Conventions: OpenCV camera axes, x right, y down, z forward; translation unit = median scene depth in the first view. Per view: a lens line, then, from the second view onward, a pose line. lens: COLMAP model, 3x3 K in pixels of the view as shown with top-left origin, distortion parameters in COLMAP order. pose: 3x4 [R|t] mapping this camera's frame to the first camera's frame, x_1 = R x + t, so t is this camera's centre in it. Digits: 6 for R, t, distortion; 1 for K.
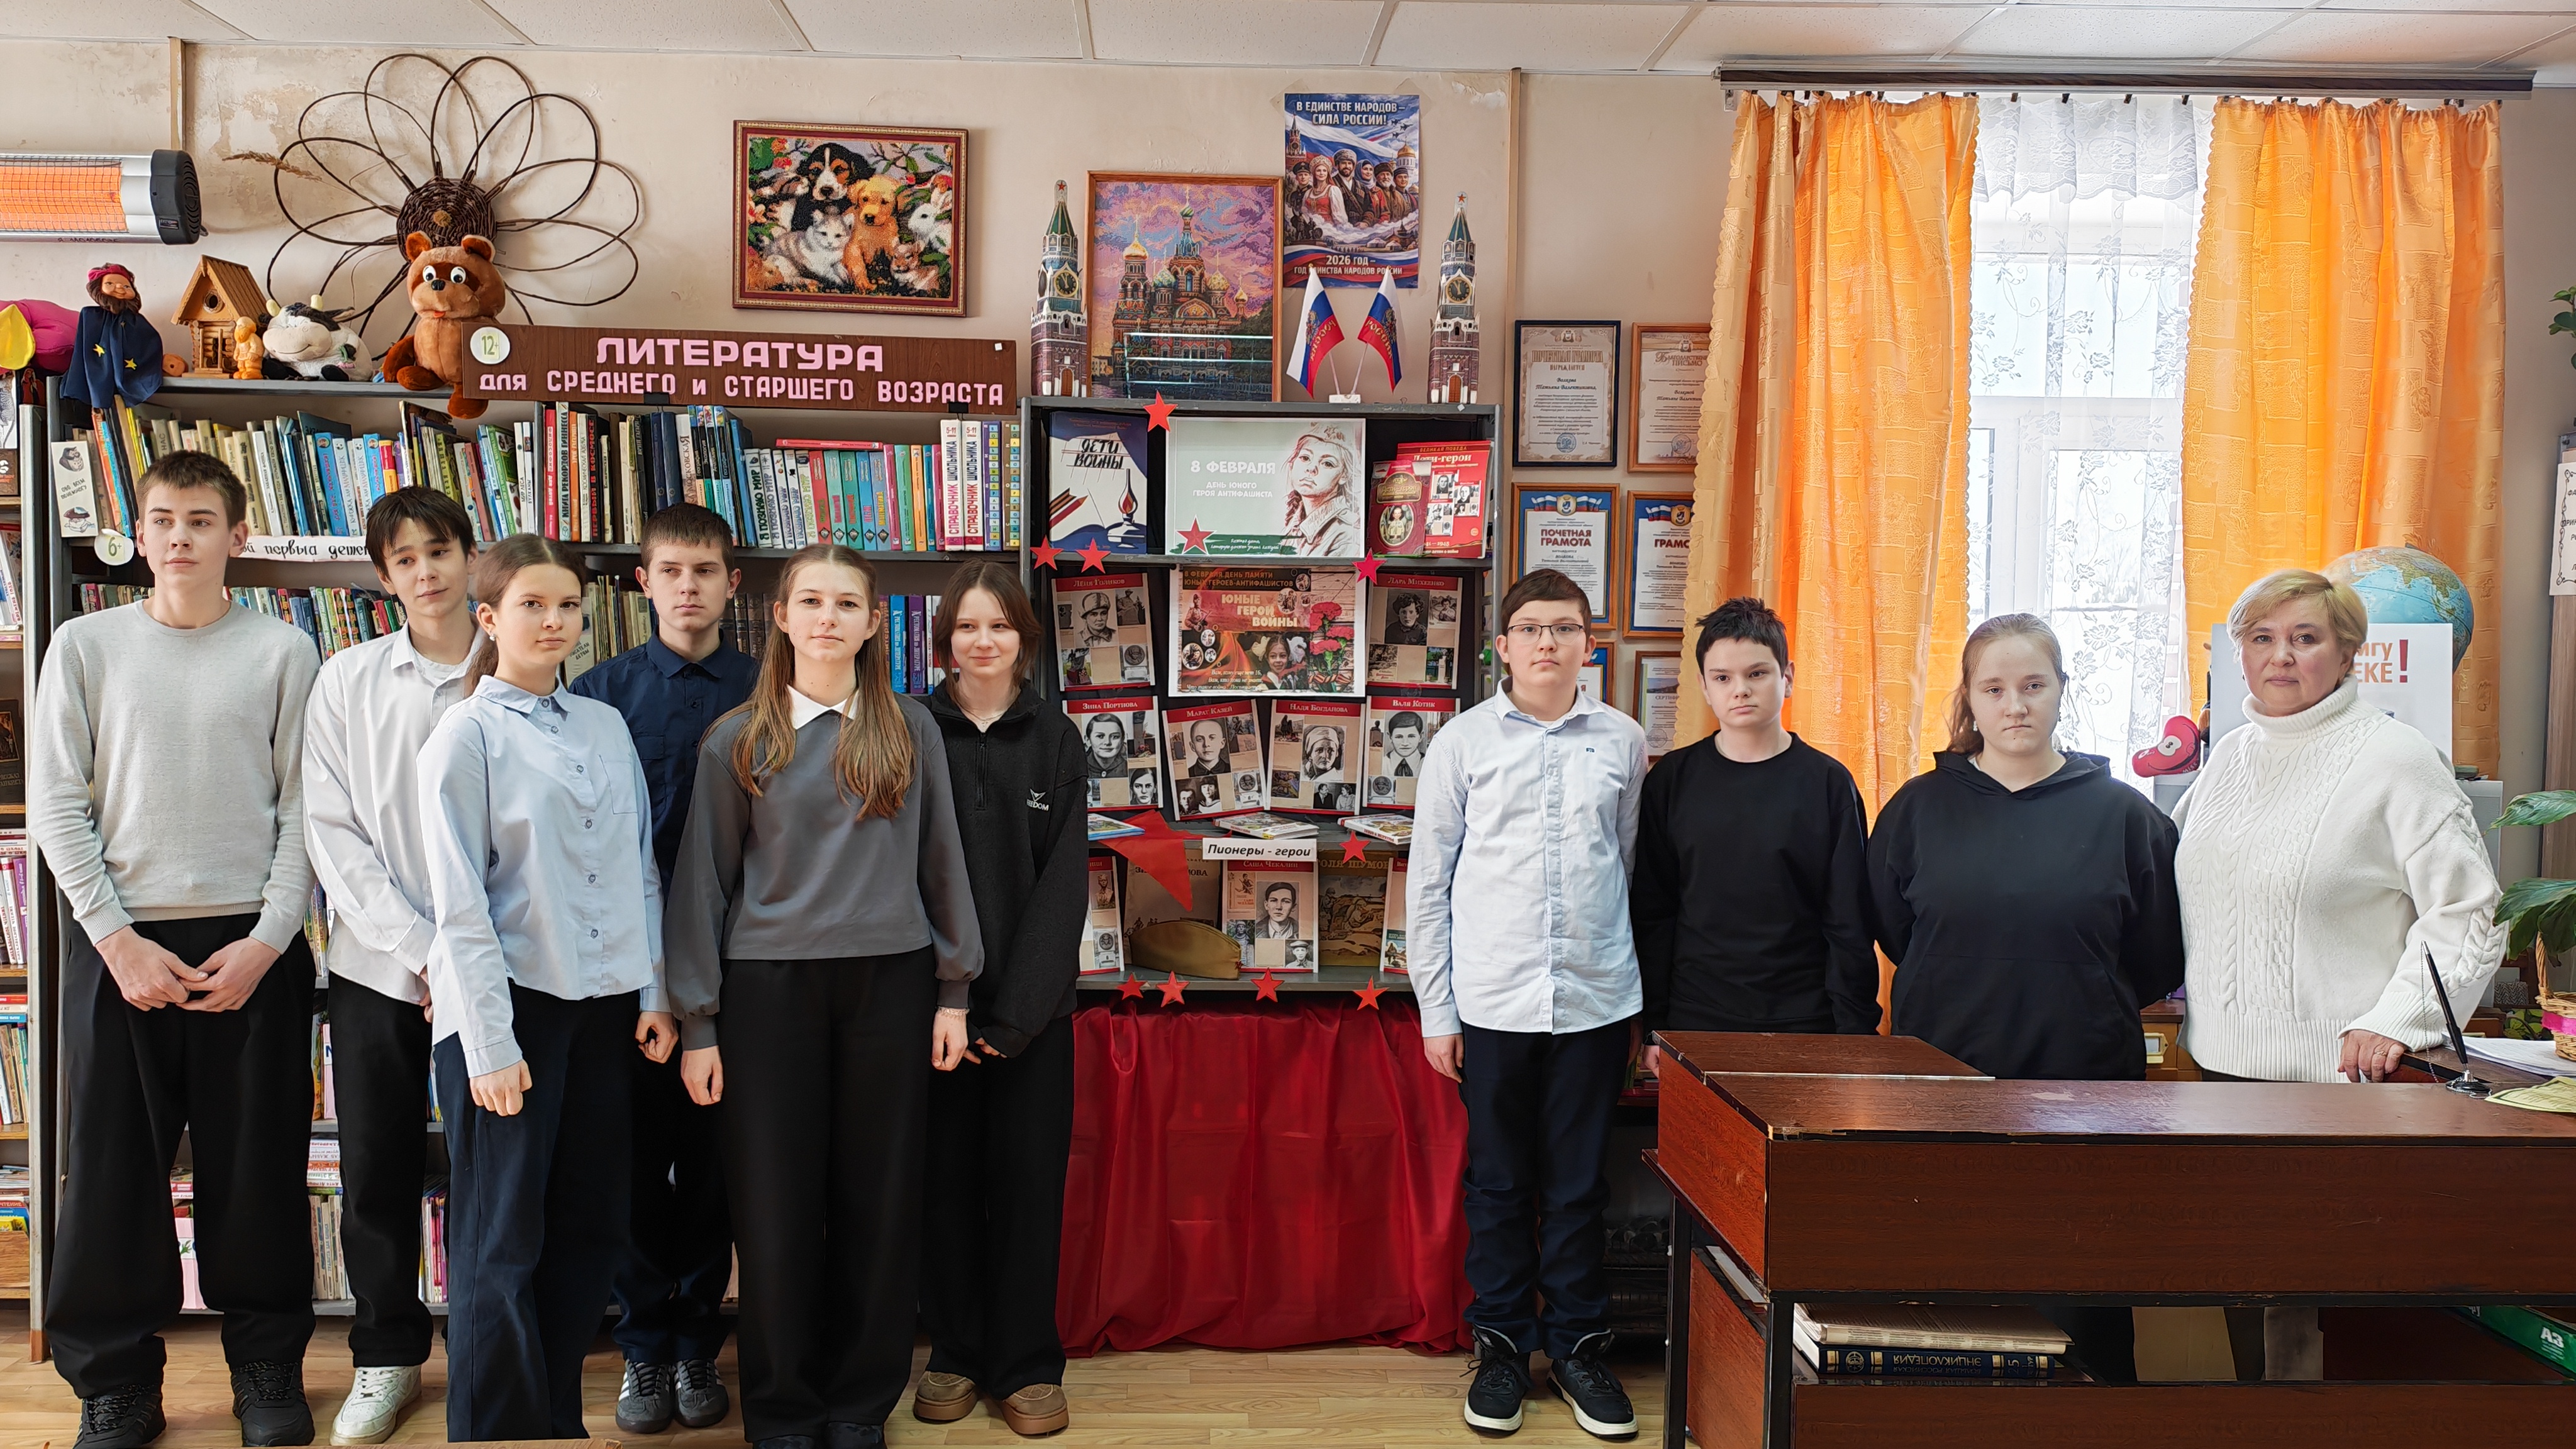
lens RADIAL K [[1774.3, 0, 1192.0], [0, 1774.3, 735.3], [0, 0, 1]] dist [0.063518, -0.080101]
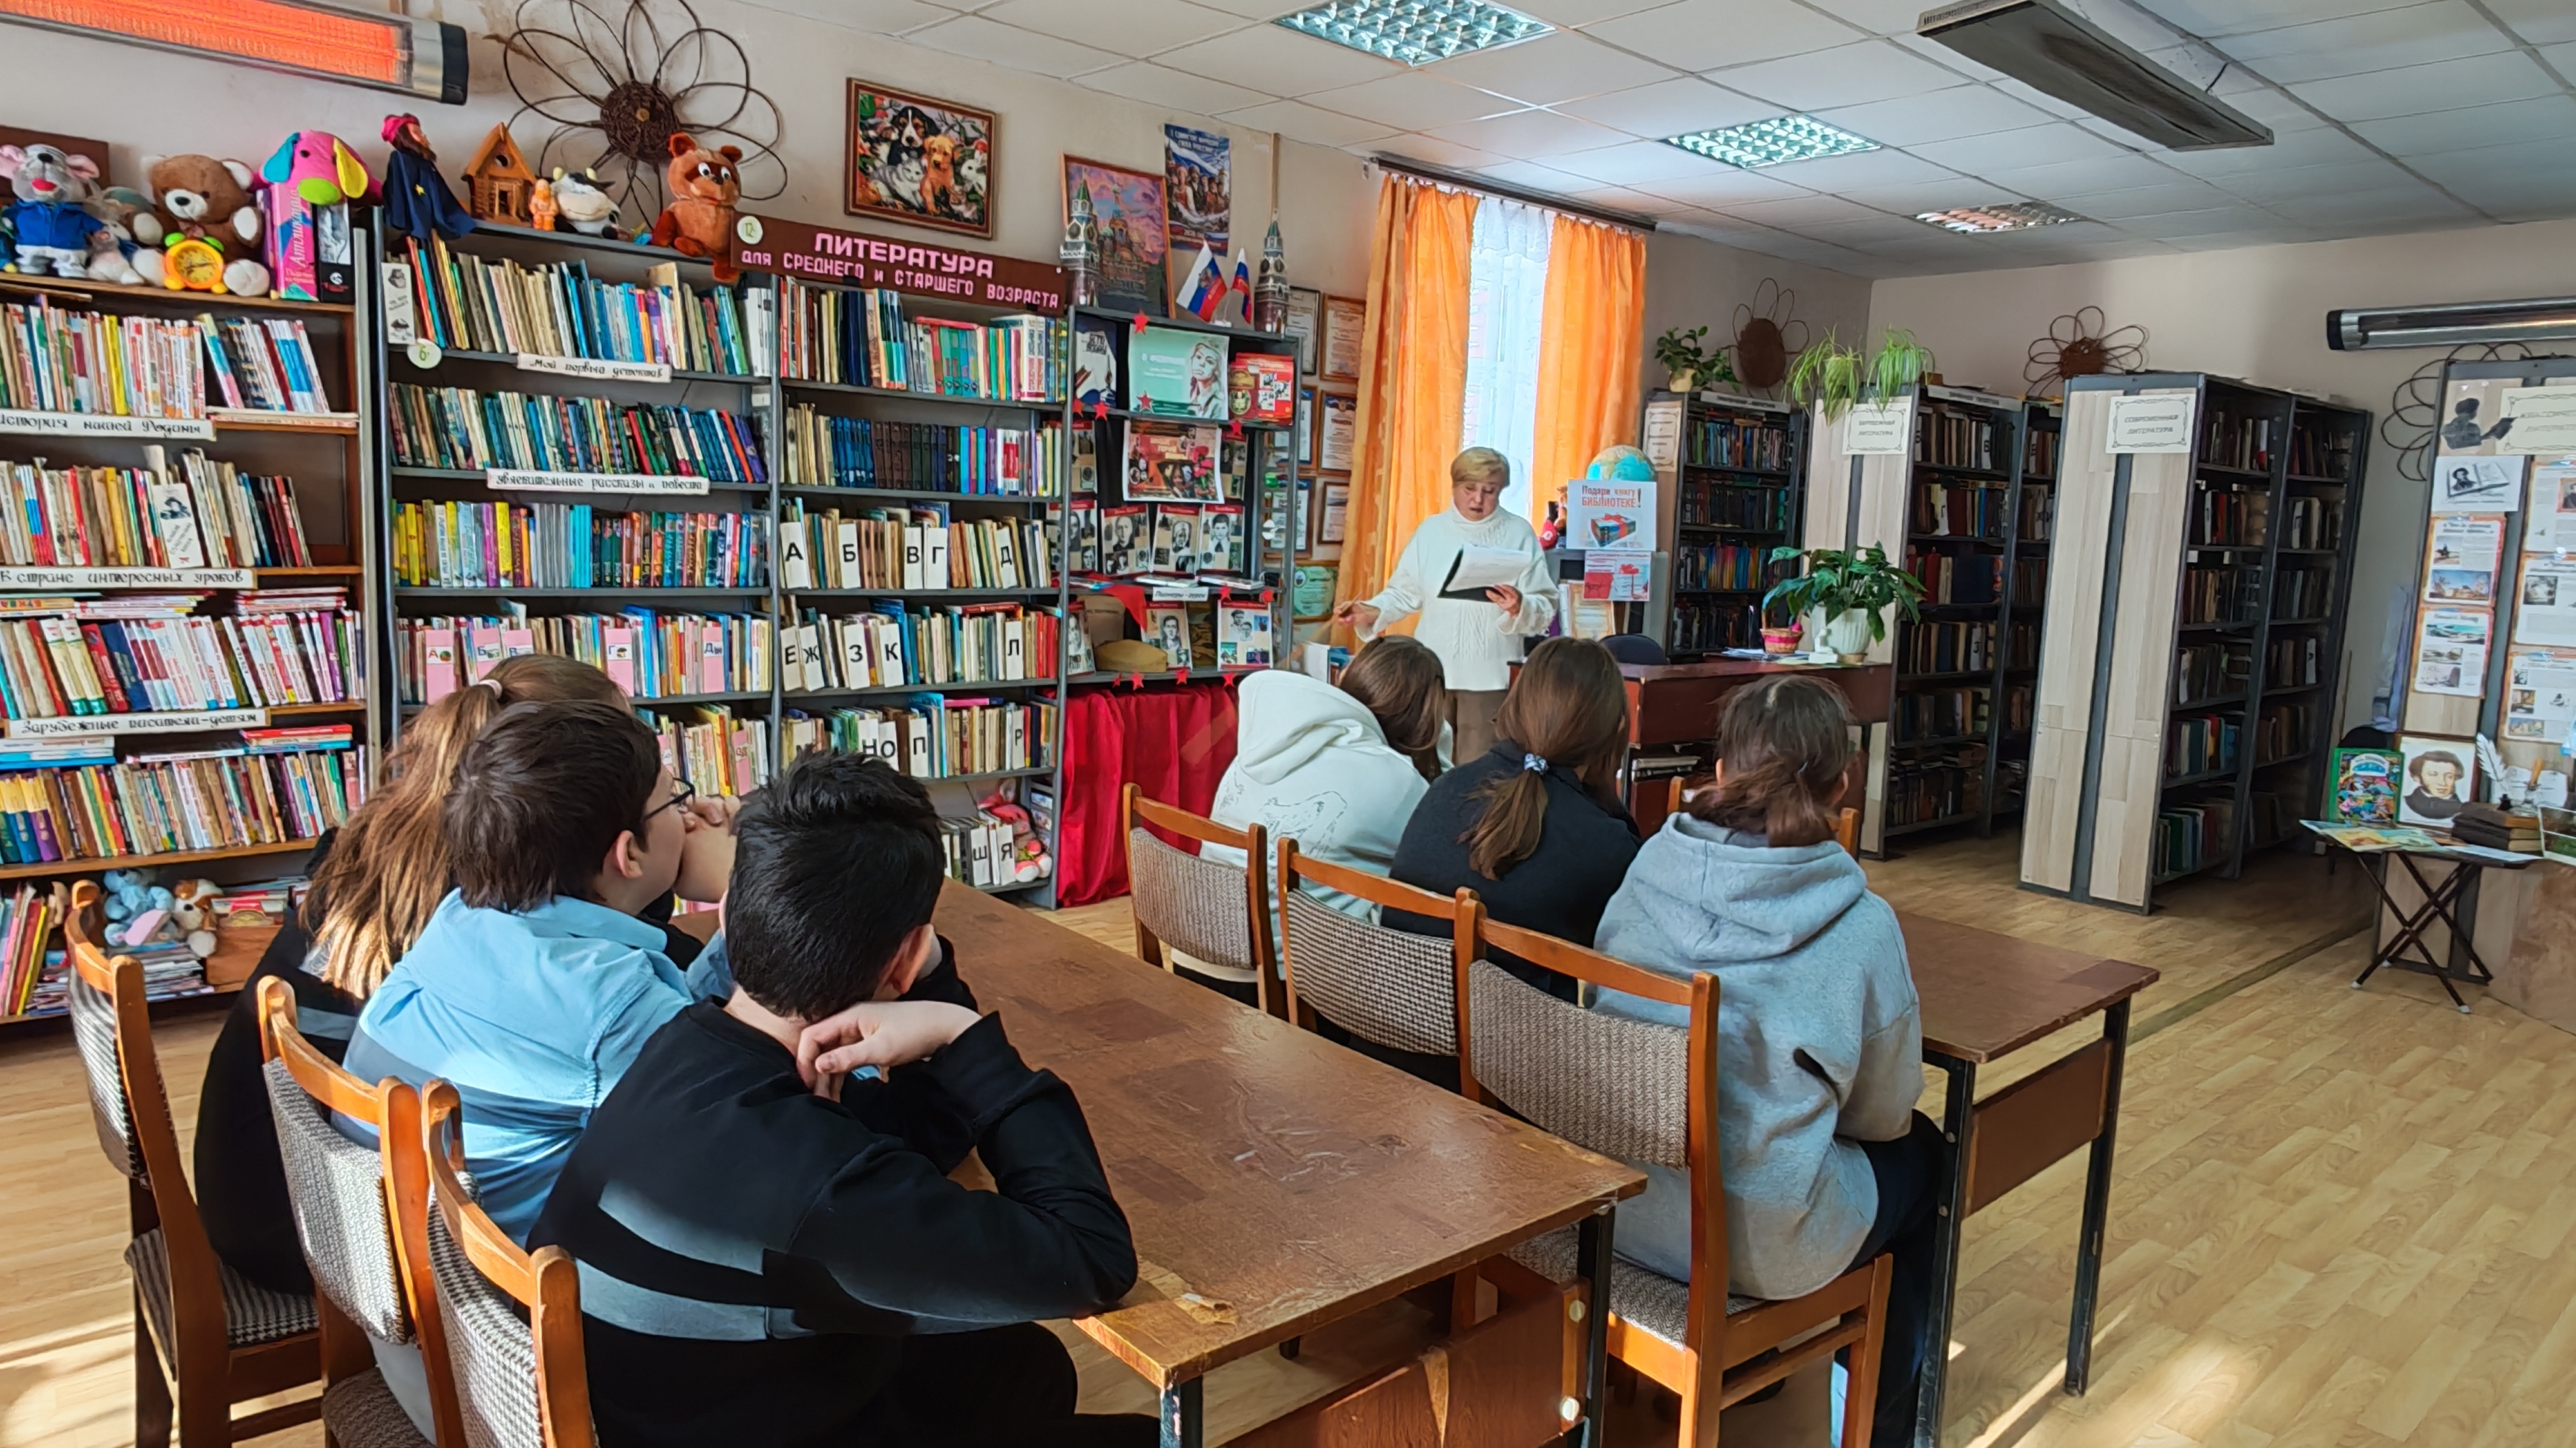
lens RADIAL K [[1534.8, 0, 1293.9], [0, 1534.8, 722.8], [0, 0, 1]] dist [-0.004225, -0.002287]
pose [[0.777774, -0.064885, 0.625186, -0.767196], [-0.004563, 0.994048, 0.108845, 0.026450], [-0.628527, -0.087510, 0.772849, -0.189984]]
